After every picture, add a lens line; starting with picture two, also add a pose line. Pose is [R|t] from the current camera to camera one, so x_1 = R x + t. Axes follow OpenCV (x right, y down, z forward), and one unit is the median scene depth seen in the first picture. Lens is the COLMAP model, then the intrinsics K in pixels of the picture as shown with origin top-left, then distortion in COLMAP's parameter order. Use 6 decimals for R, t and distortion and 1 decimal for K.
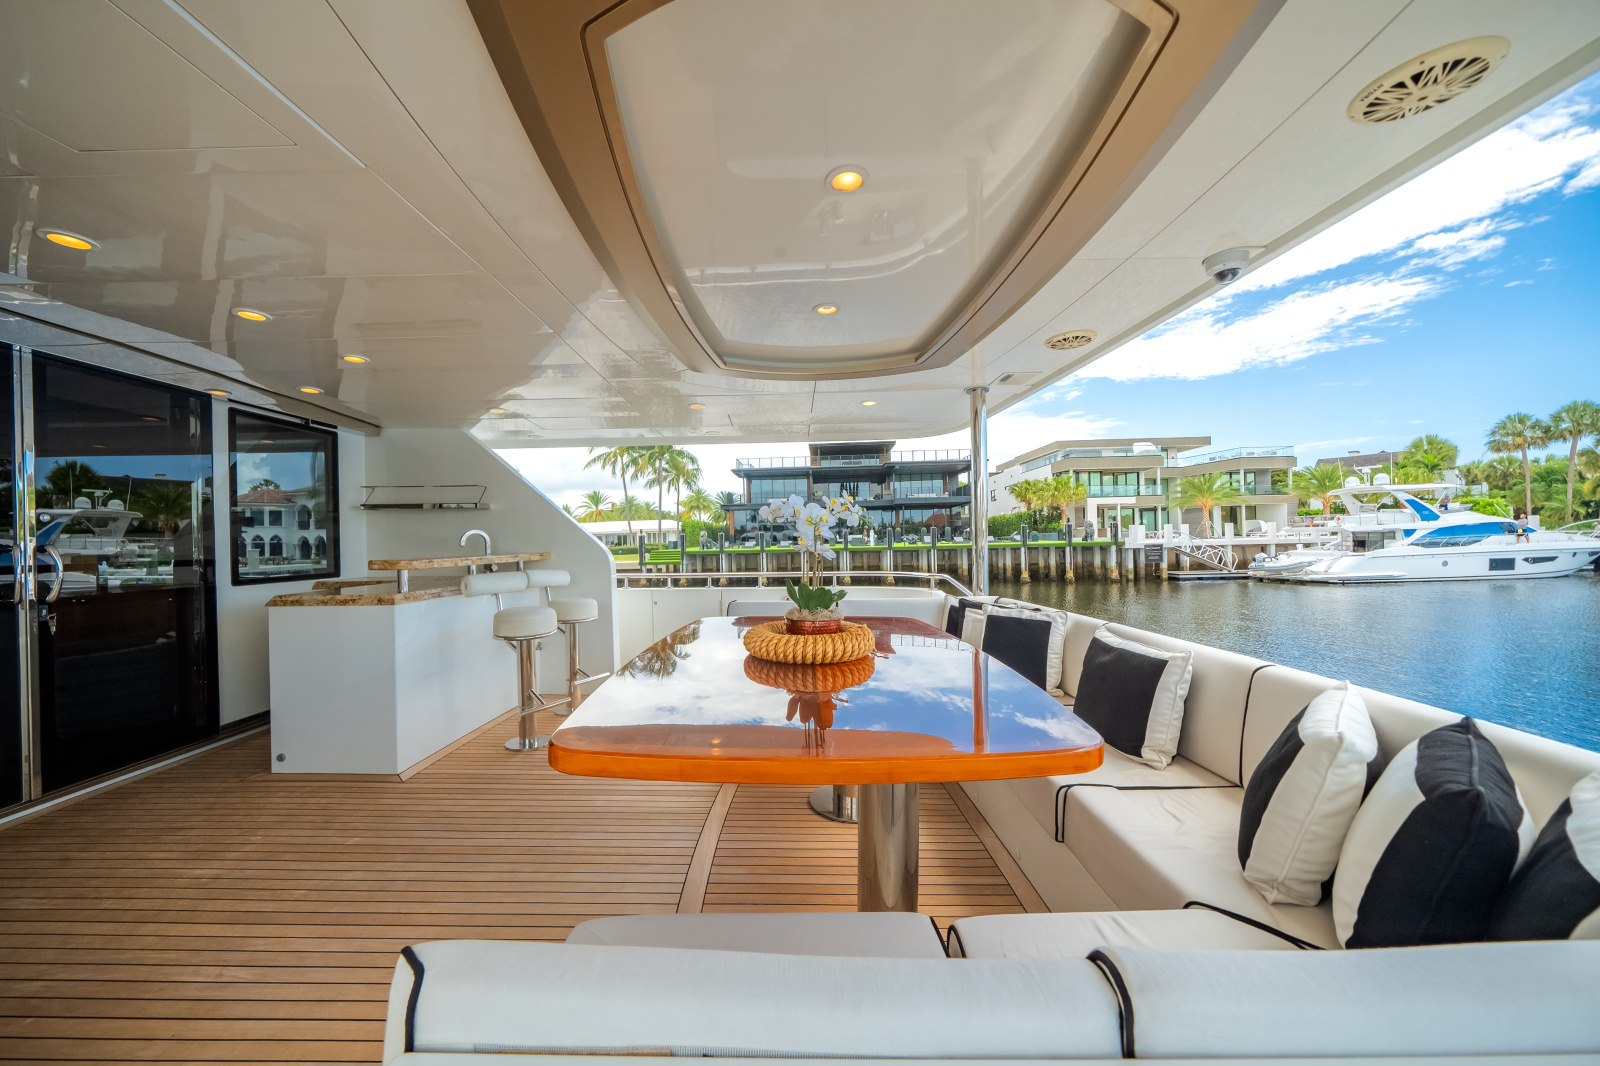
lens RADIAL K [[561.9, 0, 795.6], [0, 561.9, 532.4], [0, 0, 1]] dist [-0.002338, -0.000184]
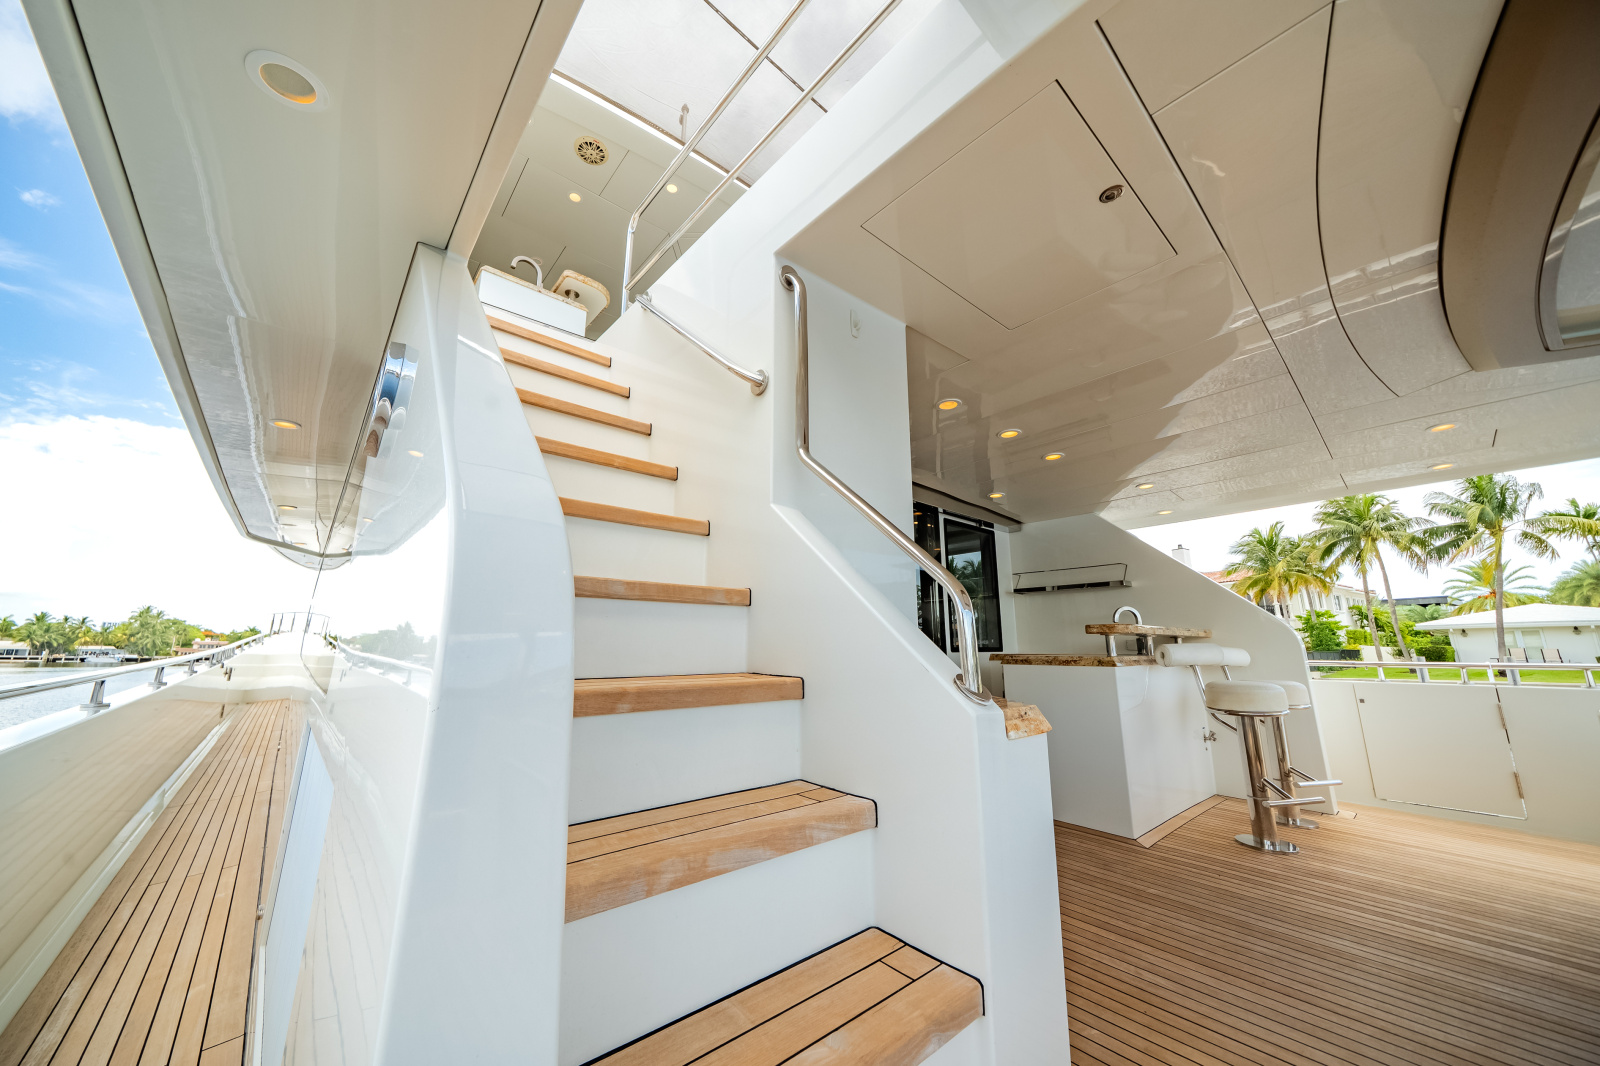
lens RADIAL K [[561.9, 0, 795.6], [0, 561.9, 532.4], [0, 0, 1]] dist [-0.002338, -0.000184]
pose [[0.652365, -0.139526, -0.744951, -0.244179], [0.002018, 0.983225, -0.182386, 0.062514], [0.757902, 0.117478, 0.641703, -0.153637]]
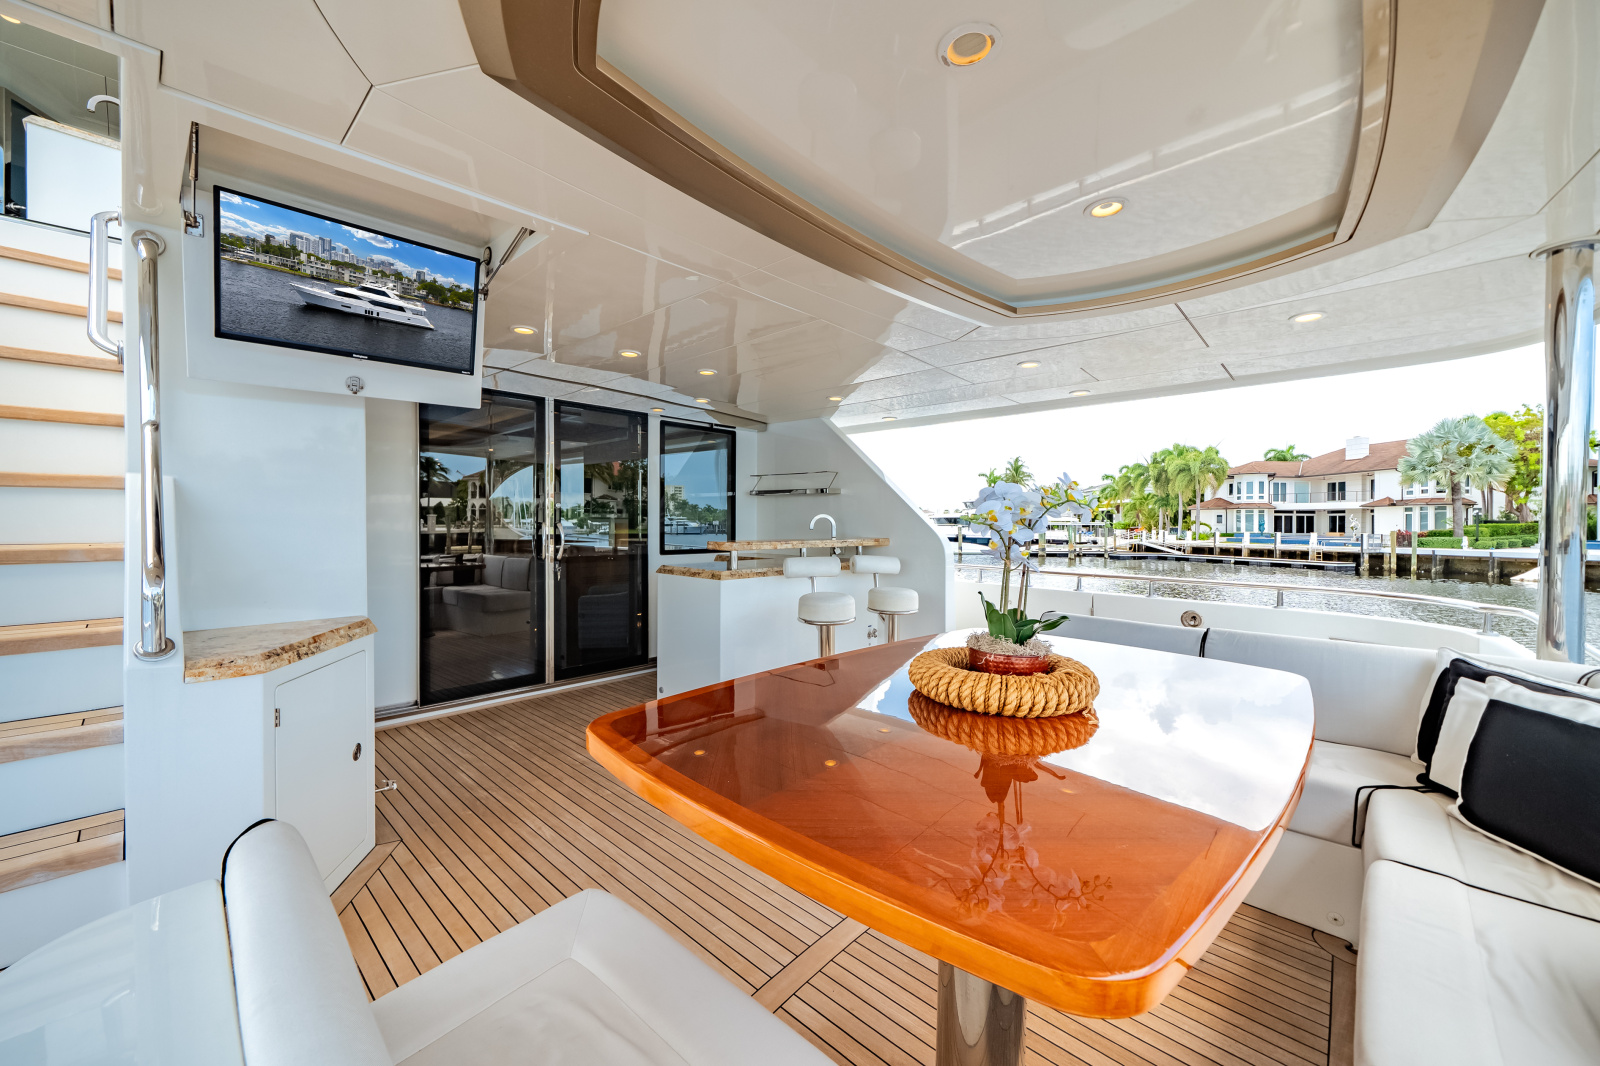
lens RADIAL K [[625.7, 0, 780.7], [0, 625.7, 528.9], [0, 0, 1]] dist [-0.001947, -0.000042]
pose [[0.723756, 0.029878, -0.689408, 0.236360], [-0.010707, 0.999428, 0.032073, -0.018039], [0.689972, -0.015832, 0.723662, 0.127266]]
